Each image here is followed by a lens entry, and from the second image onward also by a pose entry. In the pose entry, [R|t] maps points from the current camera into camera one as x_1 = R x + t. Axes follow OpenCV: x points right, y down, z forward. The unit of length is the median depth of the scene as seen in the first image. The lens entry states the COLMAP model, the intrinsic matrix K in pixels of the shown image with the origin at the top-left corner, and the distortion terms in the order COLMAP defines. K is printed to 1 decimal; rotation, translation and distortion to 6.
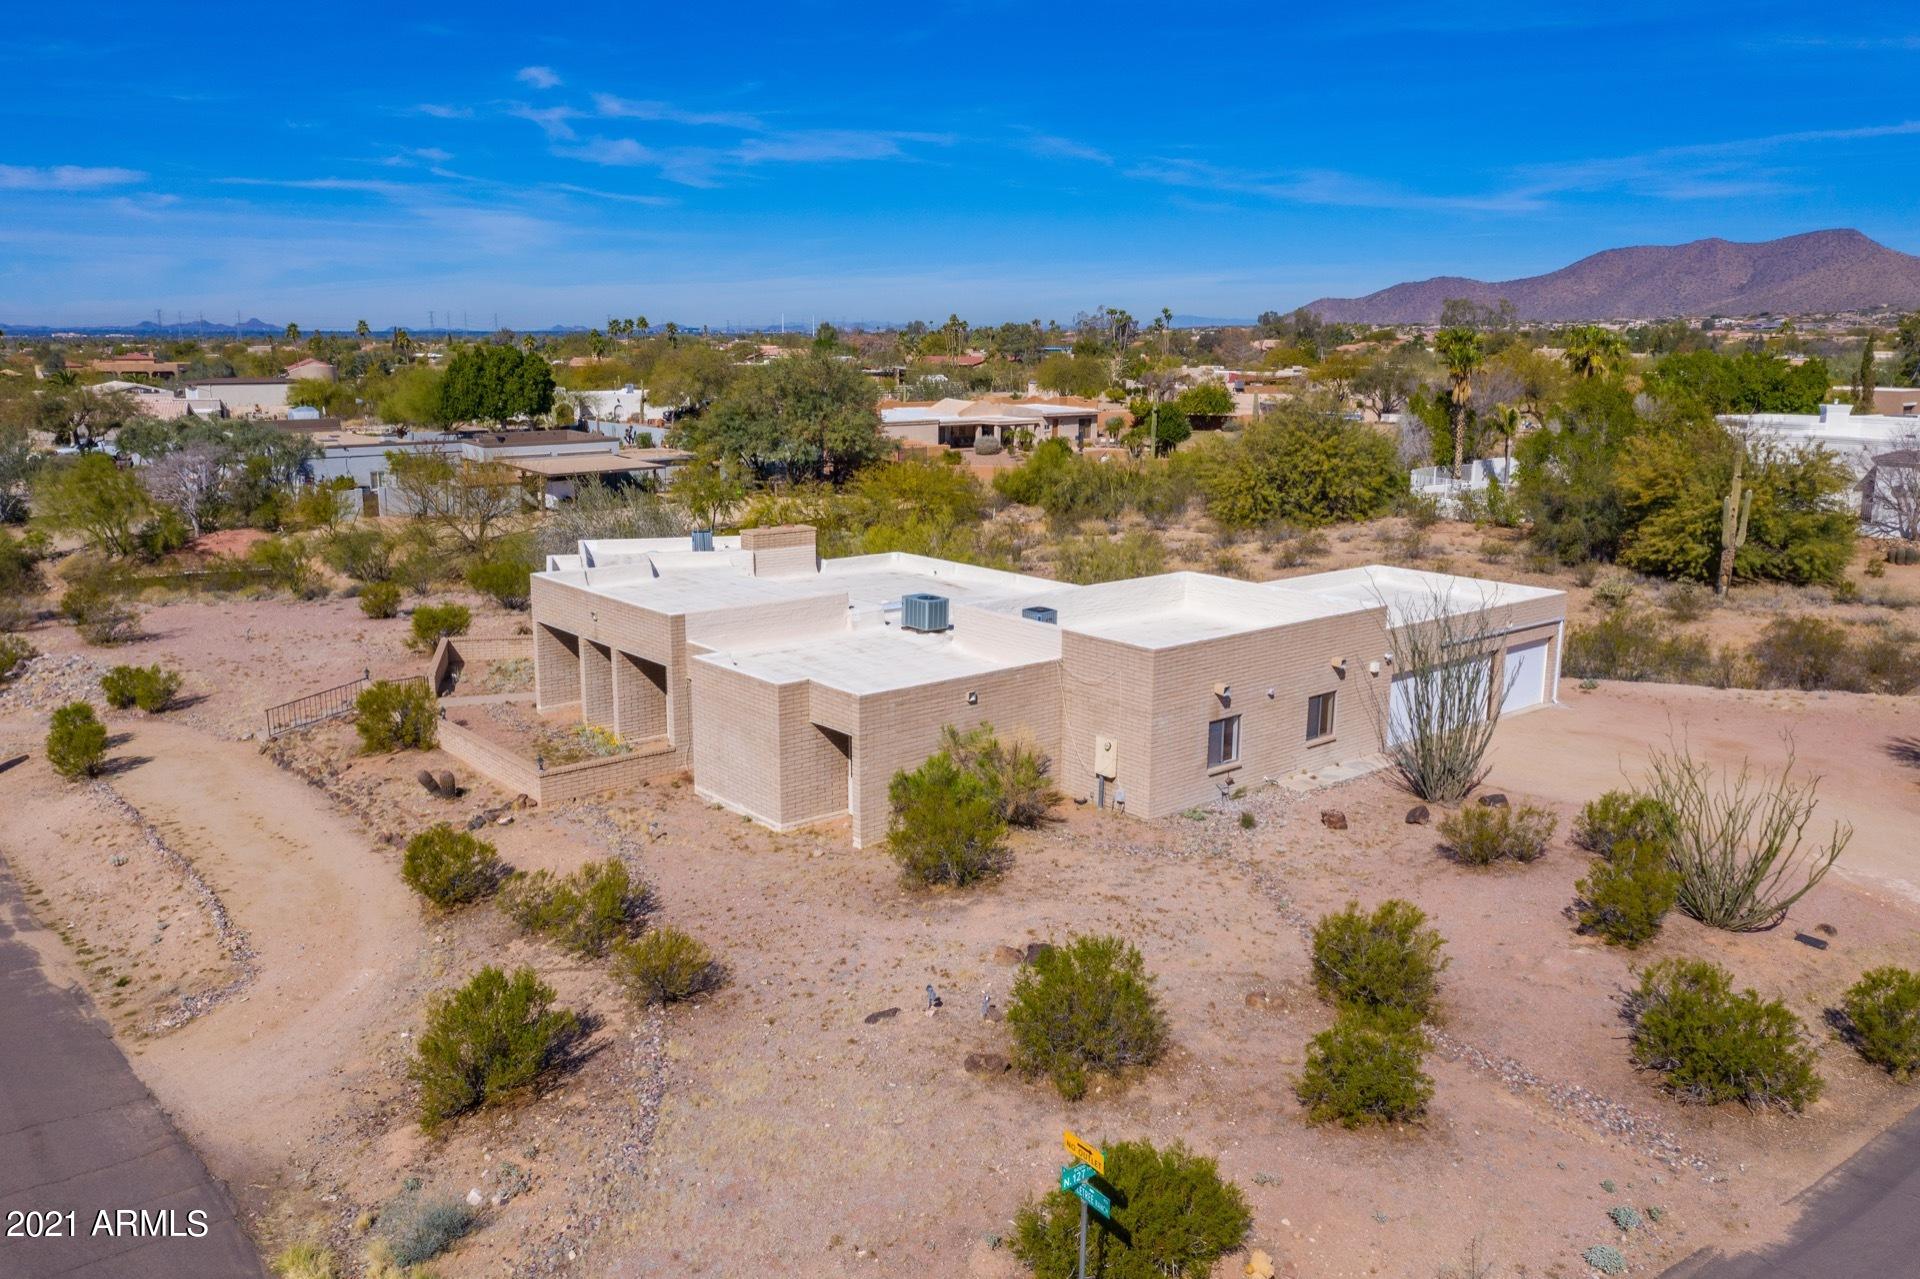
lens RADIAL K [[1498.6, 0, 961.2], [0, 1498.6, 628.9], [0, 0, 1]] dist [-0.030368, 0.028019]
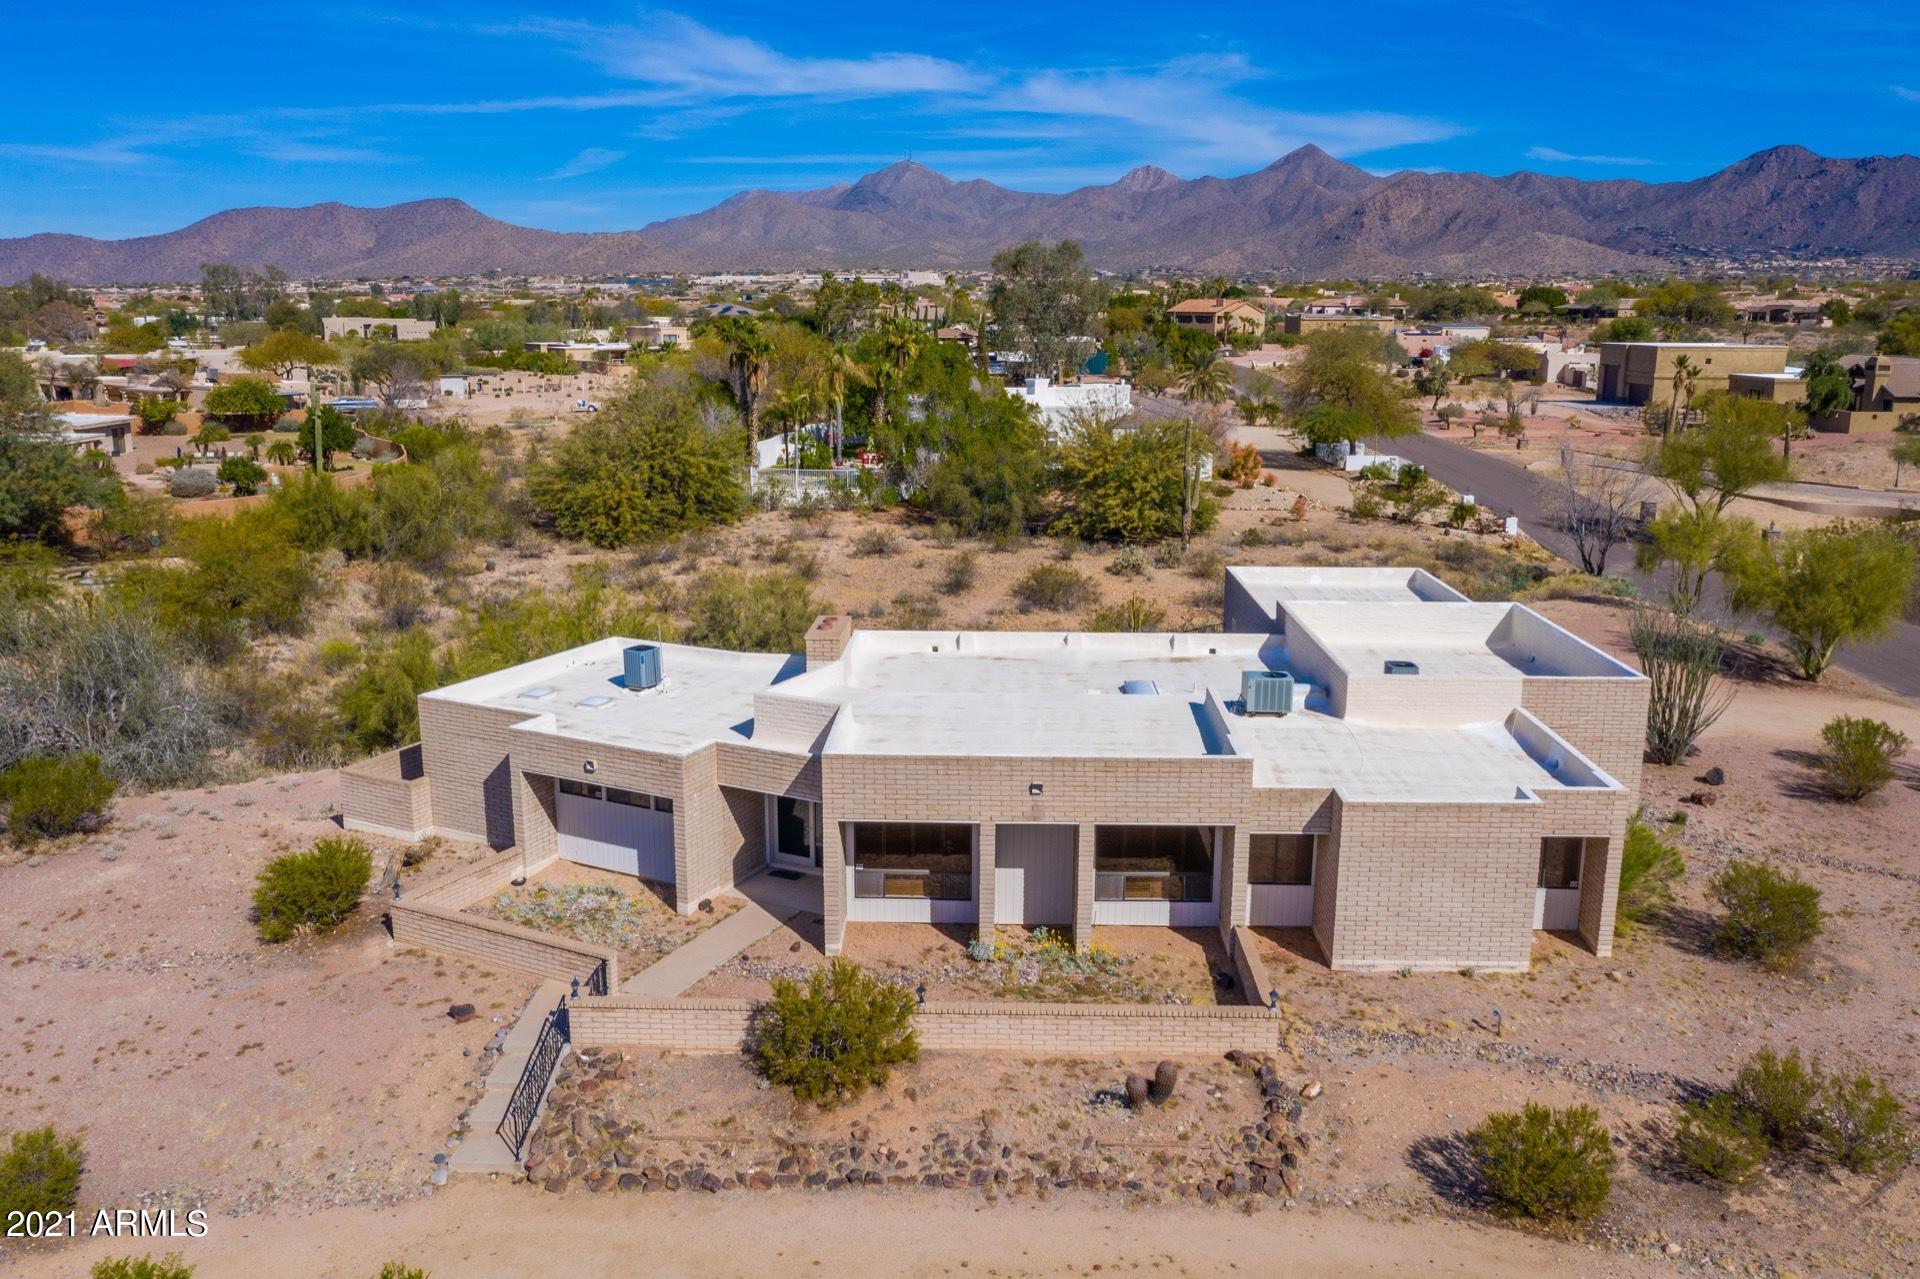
lens RADIAL K [[1498.6, 0, 965.0], [0, 1498.6, 628.9], [0, 0, 1]] dist [-0.030368, 0.028019]
pose [[0.659789, -0.165199, 0.733067, -0.952344], [0.147218, 0.985048, 0.089482, -0.186366], [-0.736889, 0.048881, 0.674244, 0.668826]]
